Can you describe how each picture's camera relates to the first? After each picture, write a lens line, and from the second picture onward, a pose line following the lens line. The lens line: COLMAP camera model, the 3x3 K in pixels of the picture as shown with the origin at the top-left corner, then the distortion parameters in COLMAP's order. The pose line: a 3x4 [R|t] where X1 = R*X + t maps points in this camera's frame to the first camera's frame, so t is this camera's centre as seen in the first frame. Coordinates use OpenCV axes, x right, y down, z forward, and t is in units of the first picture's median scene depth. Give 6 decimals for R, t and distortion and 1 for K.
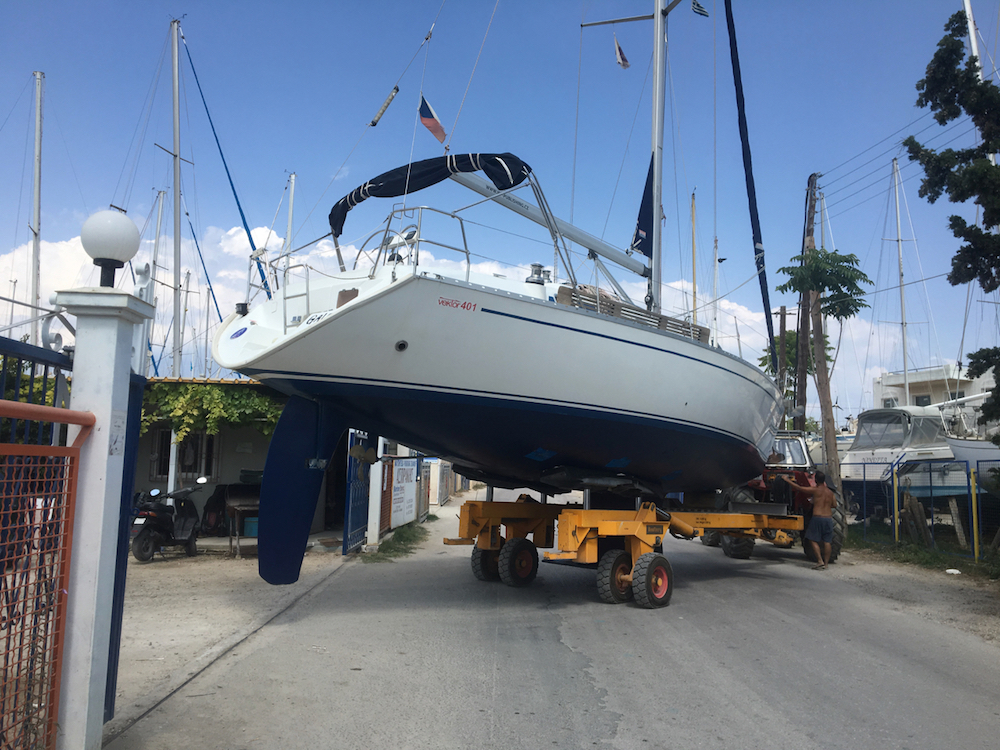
lens RADIAL K [[836.7, 0, 499.0], [0, 836.7, 371.2], [0, 0, 1]] dist [0.005506, -0.001250]
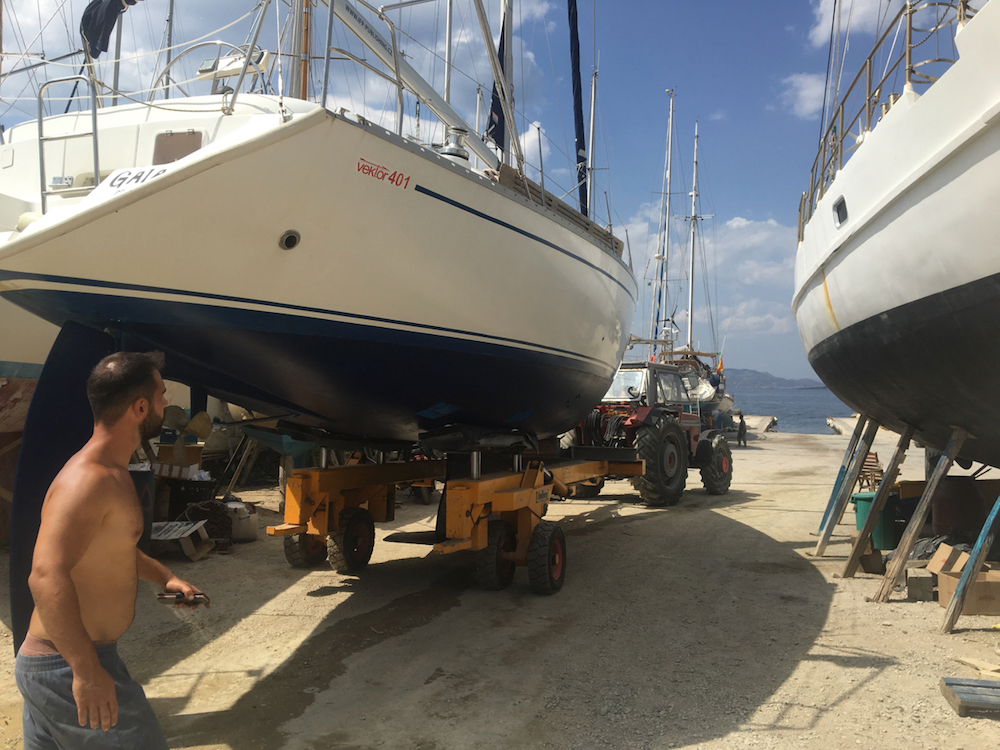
lens RADIAL K [[836.7, 0, 501.3], [0, 836.7, 379.6], [0, 0, 1]] dist [0.005506, -0.001250]
pose [[0.931754, -0.007717, 0.363007, -0.145670], [-0.031077, 0.994410, 0.100909, 0.001644], [-0.361757, -0.105303, 0.926306, 0.313804]]
